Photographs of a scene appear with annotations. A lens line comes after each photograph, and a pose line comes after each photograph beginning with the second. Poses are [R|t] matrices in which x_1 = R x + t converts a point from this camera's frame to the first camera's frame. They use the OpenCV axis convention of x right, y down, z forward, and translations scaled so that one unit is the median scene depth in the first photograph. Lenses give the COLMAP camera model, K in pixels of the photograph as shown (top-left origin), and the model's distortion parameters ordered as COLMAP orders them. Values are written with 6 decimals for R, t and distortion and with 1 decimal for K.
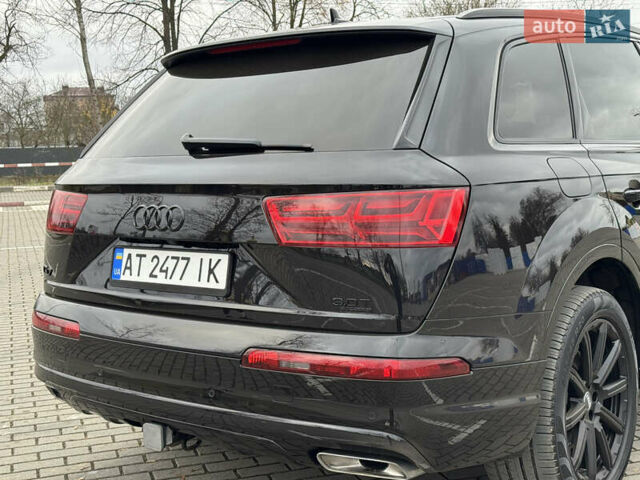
lens RADIAL K [[884.7, 0, 324.3], [0, 884.7, 241.8], [0, 0, 1]] dist [0.100310, 0.000000]
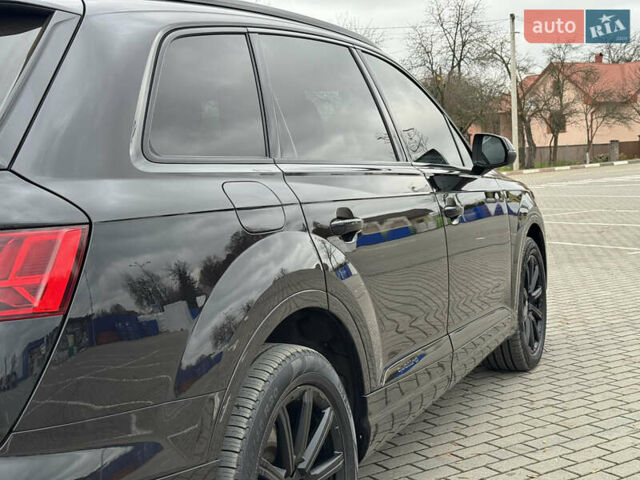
lens RADIAL K [[884.7, 0, 324.2], [0, 884.7, 240.1], [0, 0, 1]] dist [0.100310, 0.000000]
pose [[0.969667, -0.030592, 0.242509, 0.150167], [0.037463, 0.999015, -0.023770, -0.023509], [-0.241543, 0.032134, 0.969858, 0.250607]]
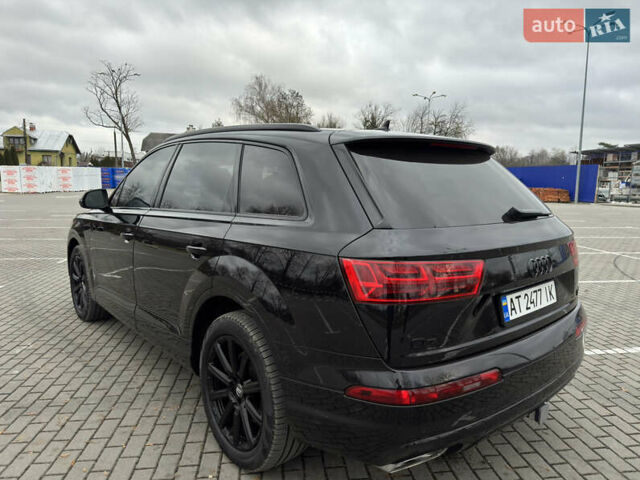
lens RADIAL K [[448.2, 0, 321.7], [0, 448.2, 240.3], [0, 0, 1]] dist [0.034435, -0.042371]
pose [[0.196912, -0.090629, 0.976223, -0.929561], [0.083870, 0.993625, 0.075327, -0.147766], [-0.976827, 0.067044, 0.203258, 1.145365]]
